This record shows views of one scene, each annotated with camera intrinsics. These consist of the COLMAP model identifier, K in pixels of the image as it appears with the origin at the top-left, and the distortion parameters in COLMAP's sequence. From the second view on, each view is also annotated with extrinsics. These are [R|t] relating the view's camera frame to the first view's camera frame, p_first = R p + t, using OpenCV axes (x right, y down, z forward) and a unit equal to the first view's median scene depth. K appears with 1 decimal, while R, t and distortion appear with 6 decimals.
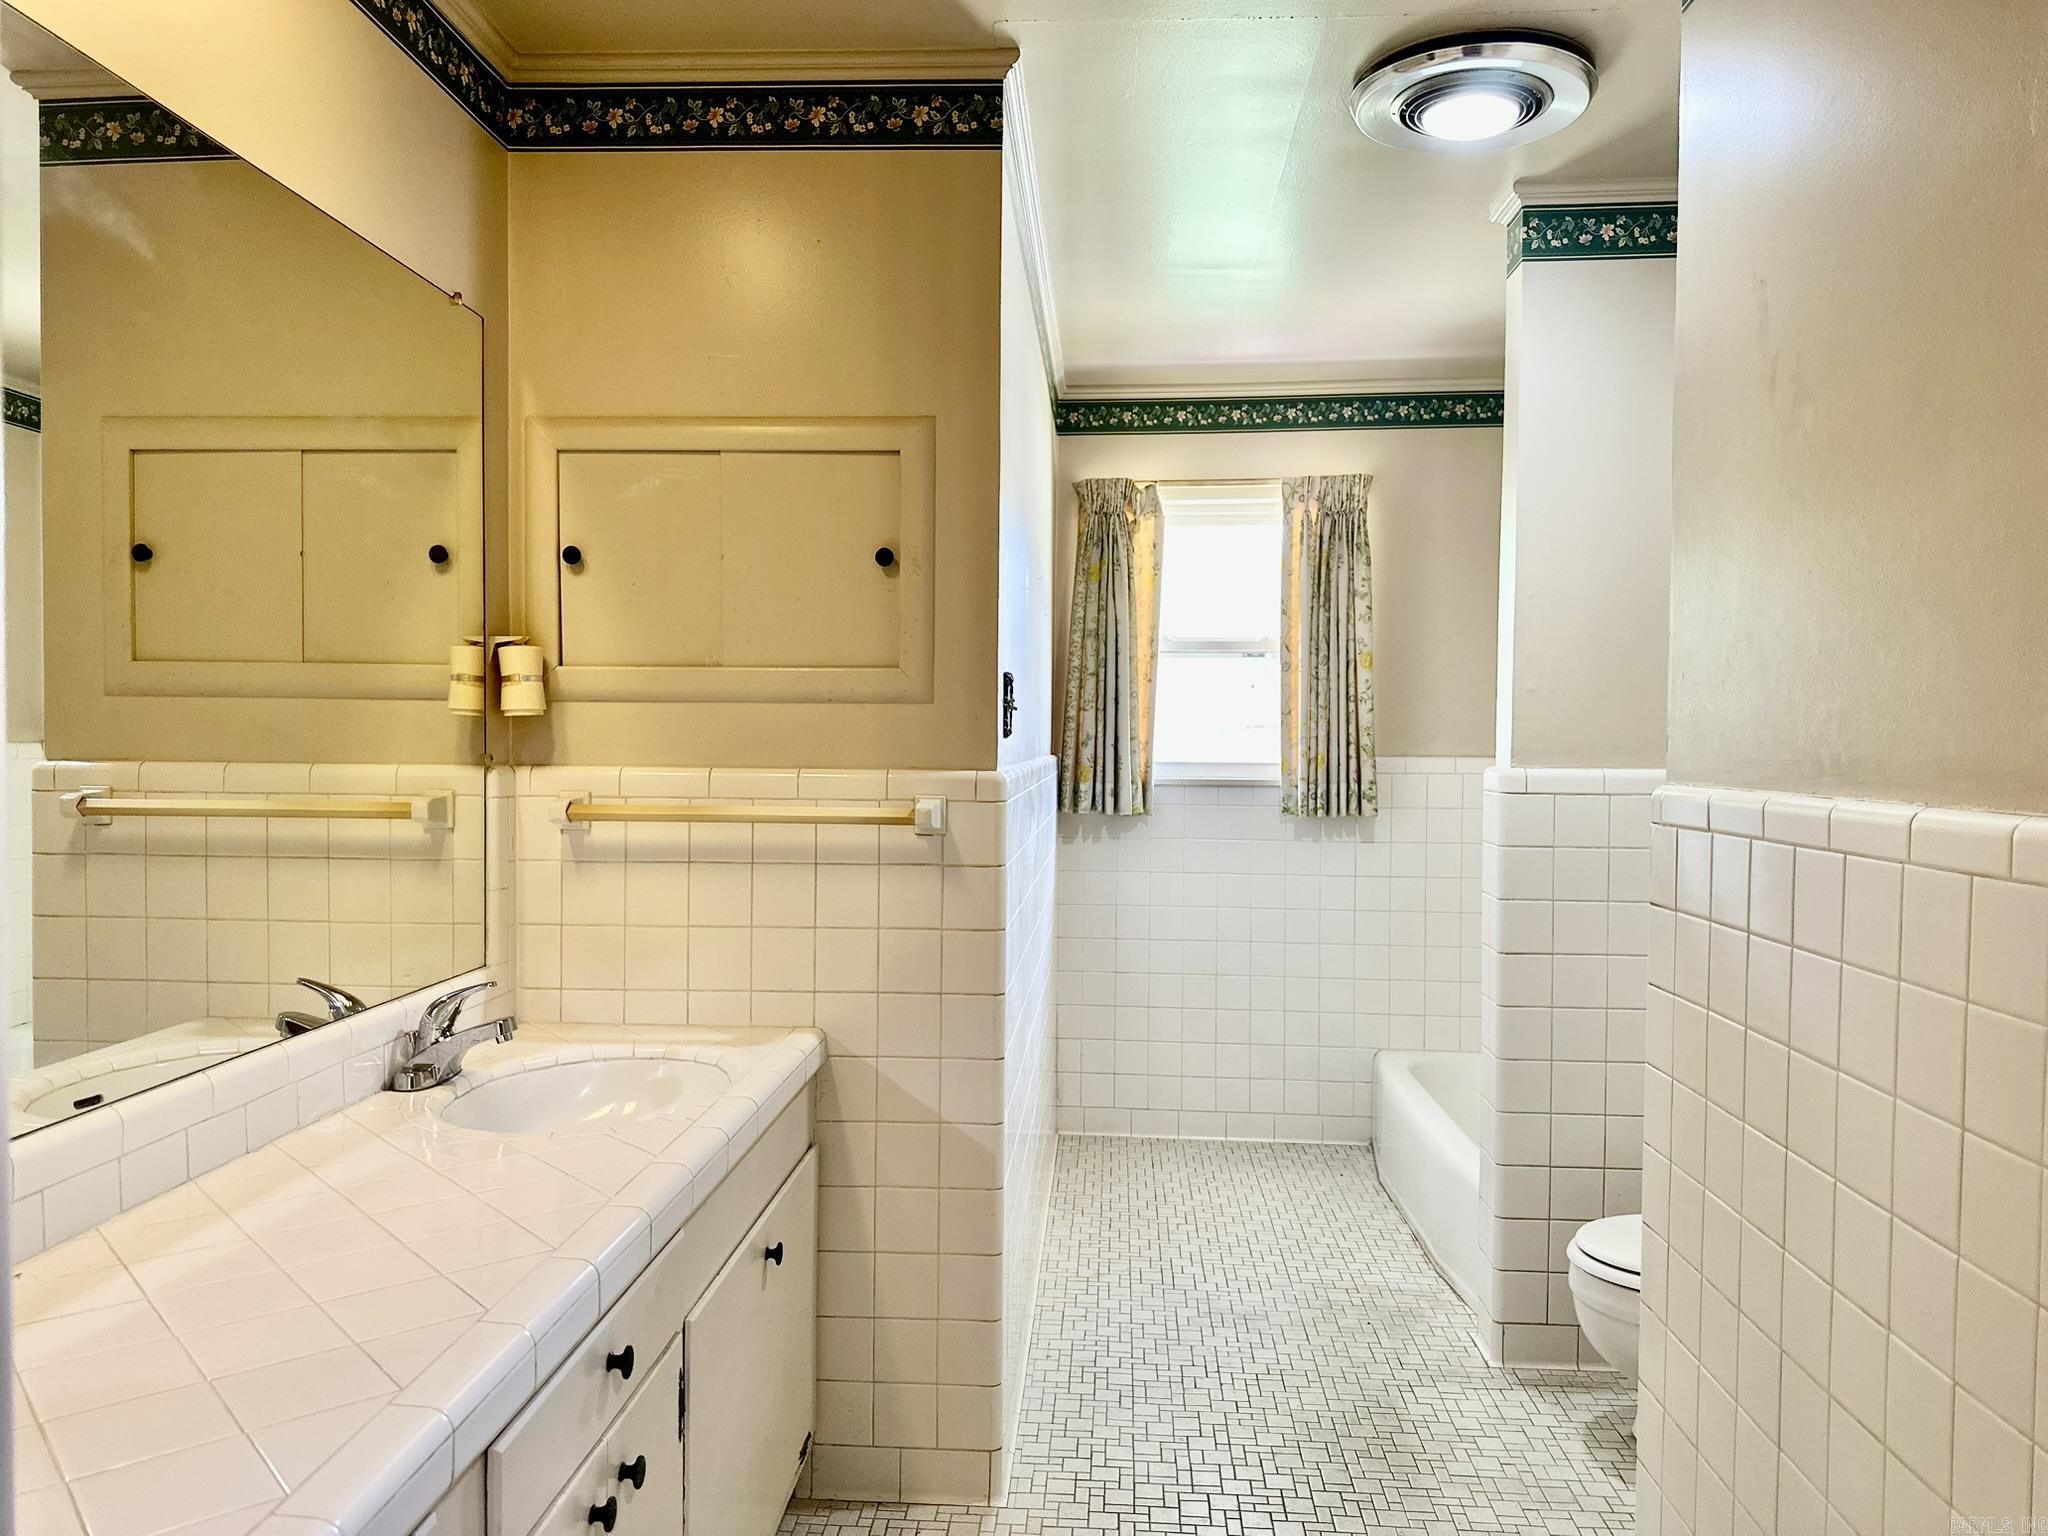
lens RADIAL K [[1435.4, 0, 1019.1], [0, 1435.4, 754.6], [0, 0, 1]] dist [0.071178, -0.087352]
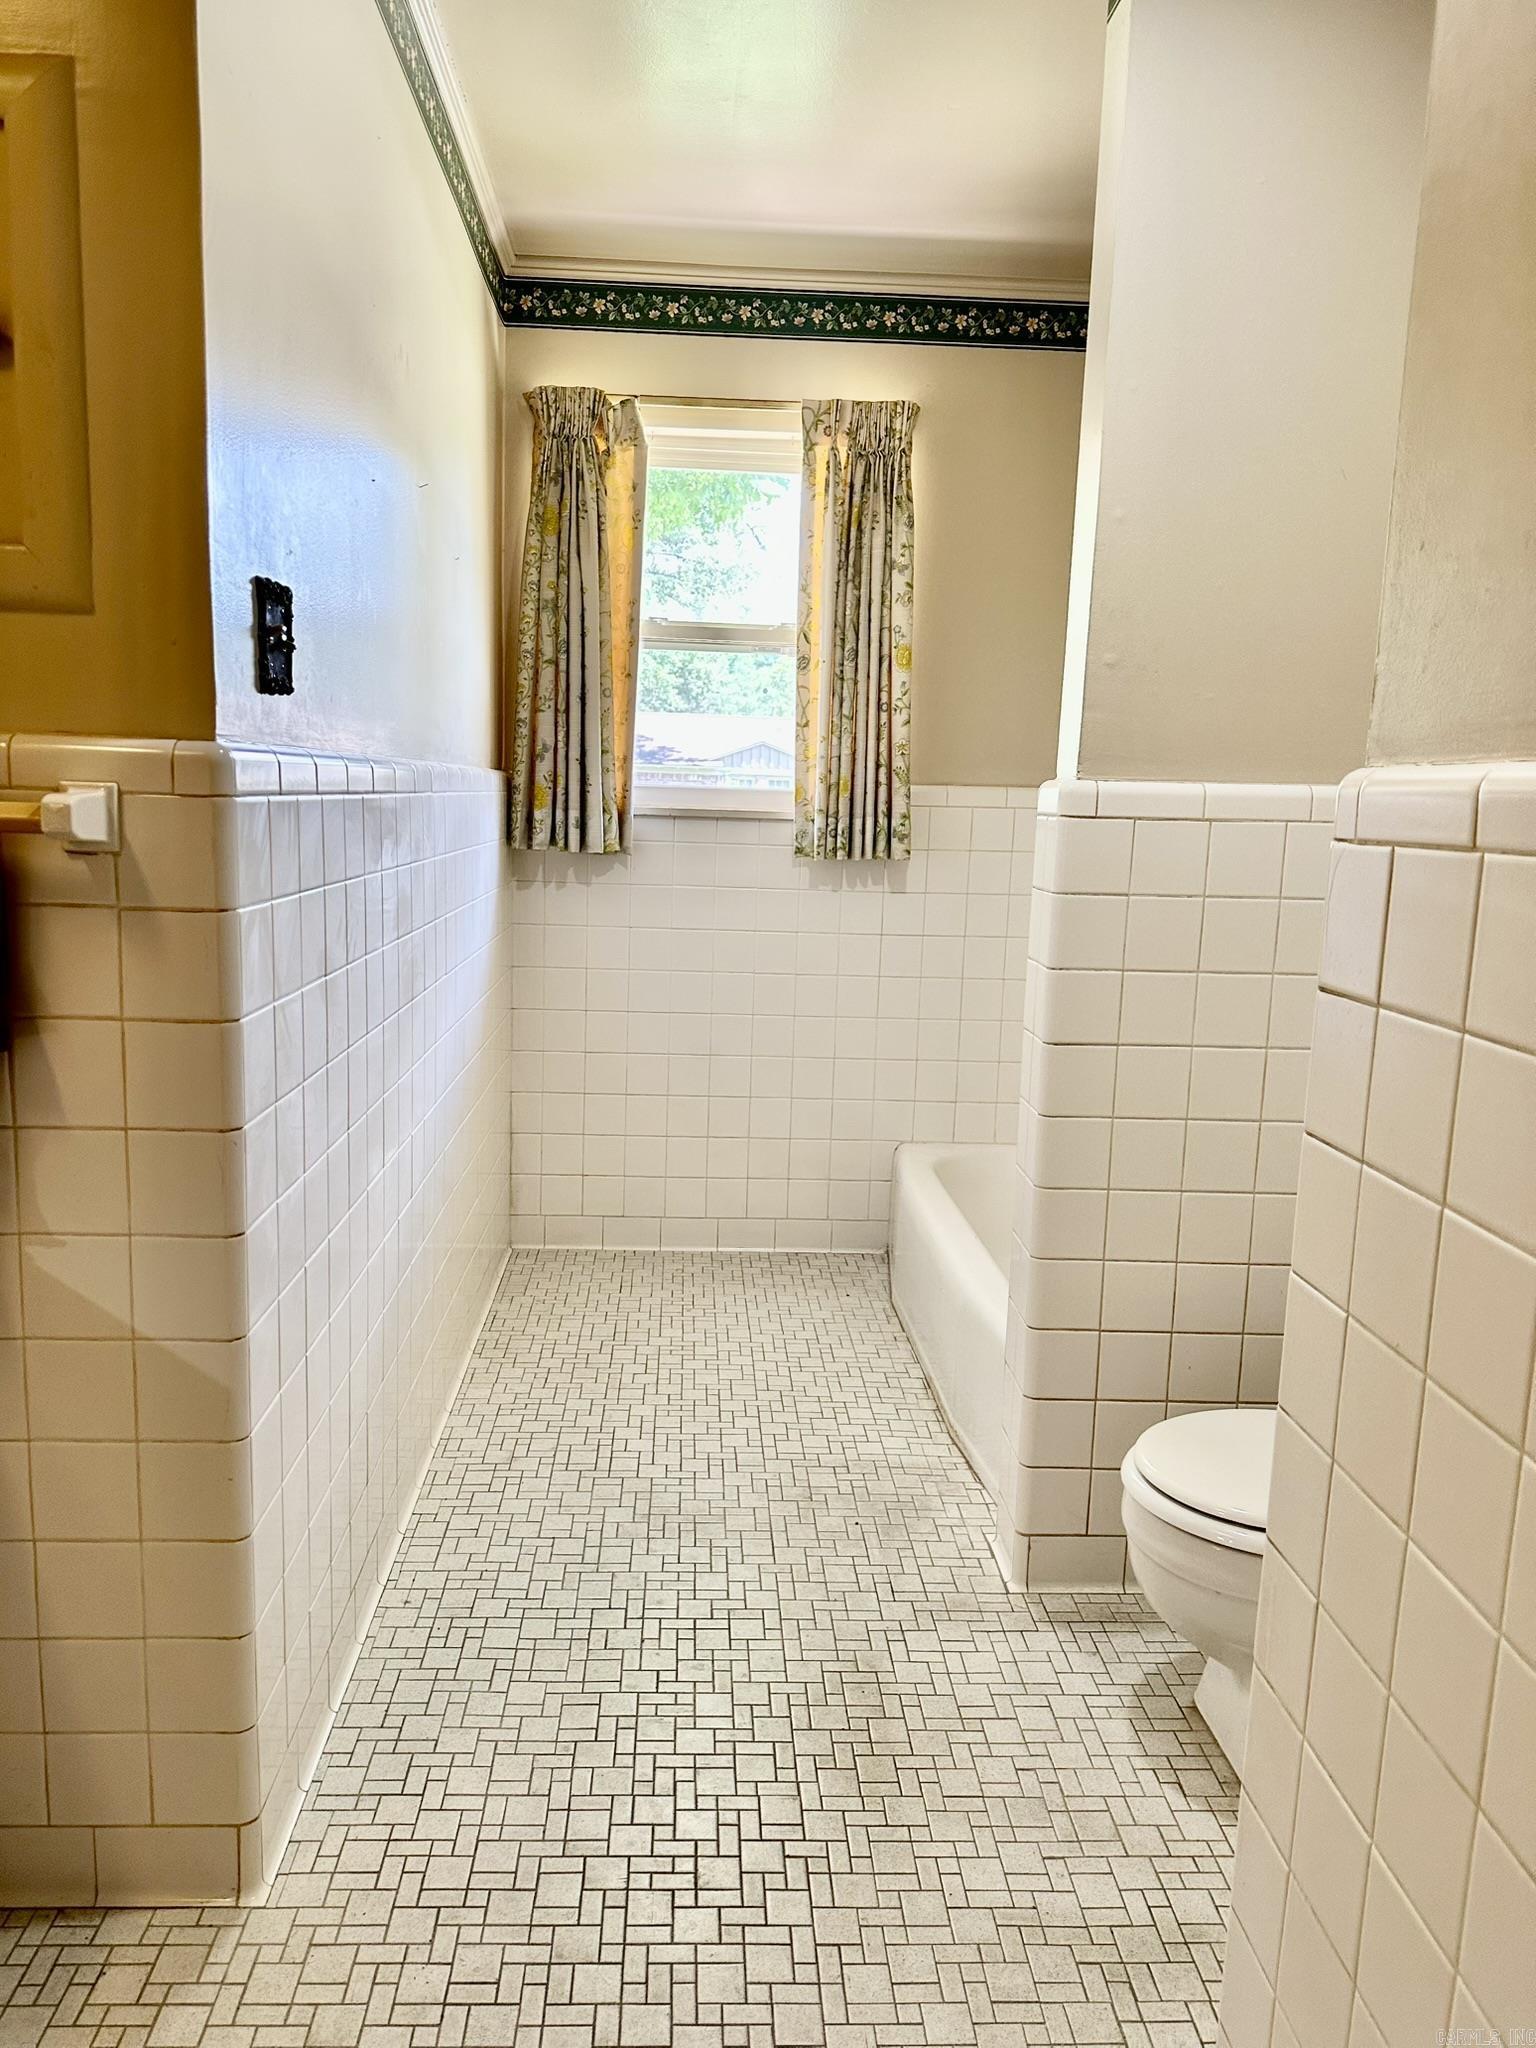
lens RADIAL K [[1435.4, 0, 782.9], [0, 1435.4, 1033.7], [0, 0, 1]] dist [0.071178, -0.087352]
pose [[0.990372, 0.000078, 0.138434, 0.127846], [-0.021202, 0.988288, 0.151123, 0.036505], [-0.136801, -0.152603, 0.978774, 0.399152]]
